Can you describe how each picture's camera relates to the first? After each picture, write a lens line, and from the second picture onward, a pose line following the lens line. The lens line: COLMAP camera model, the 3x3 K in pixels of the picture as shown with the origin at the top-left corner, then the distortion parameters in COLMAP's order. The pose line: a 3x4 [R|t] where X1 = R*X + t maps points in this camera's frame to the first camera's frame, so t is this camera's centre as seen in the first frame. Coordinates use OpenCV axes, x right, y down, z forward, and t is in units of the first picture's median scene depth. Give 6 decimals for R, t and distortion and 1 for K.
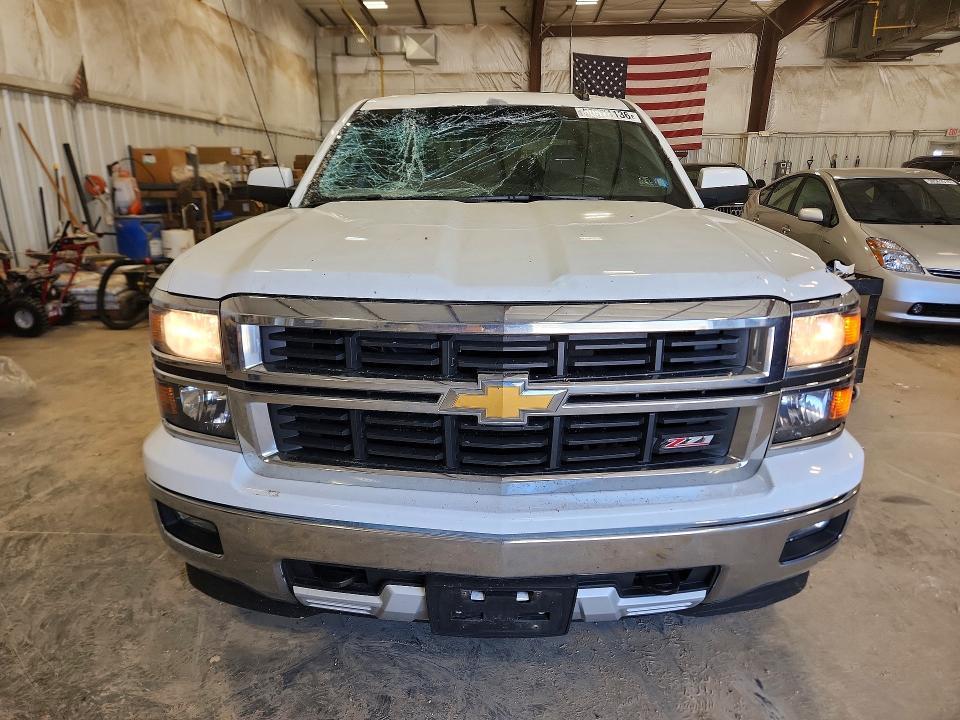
lens RADIAL K [[707.7, 0, 485.7], [0, 707.7, 362.6], [0, 0, 1]] dist [0.047753, -0.070128]
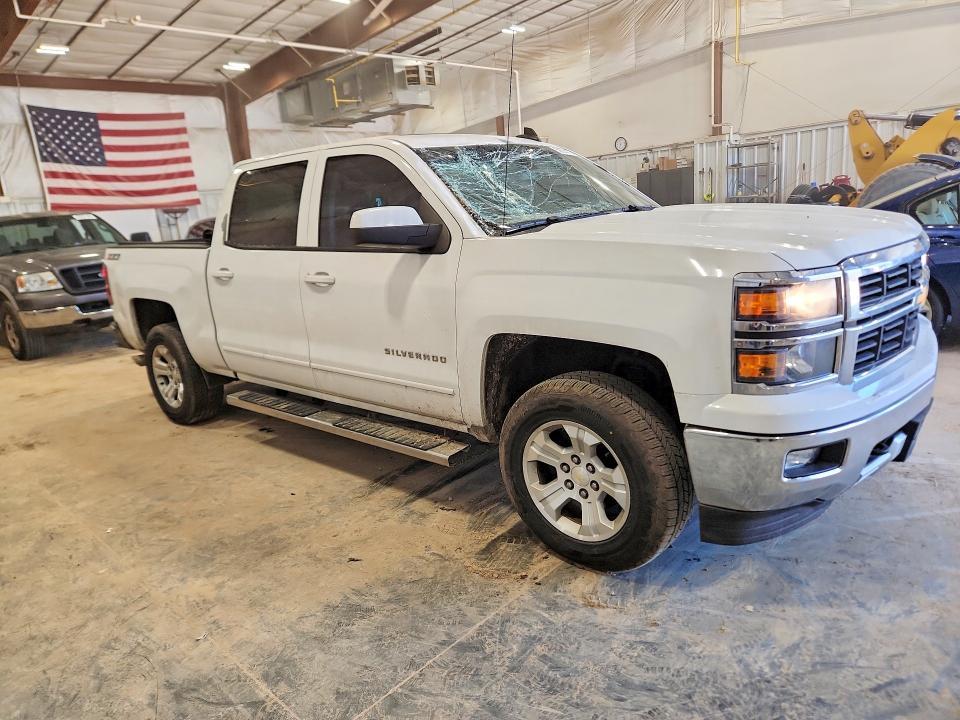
lens RADIAL K [[673.6, 0, 477.3], [0, 673.6, 357.7], [0, 0, 1]] dist [0.141812, -0.148497]
pose [[0.622472, -0.224704, 0.749691, -0.251540], [0.278779, 0.958728, 0.055887, -0.031071], [-0.731307, 0.174210, 0.659424, 0.087258]]
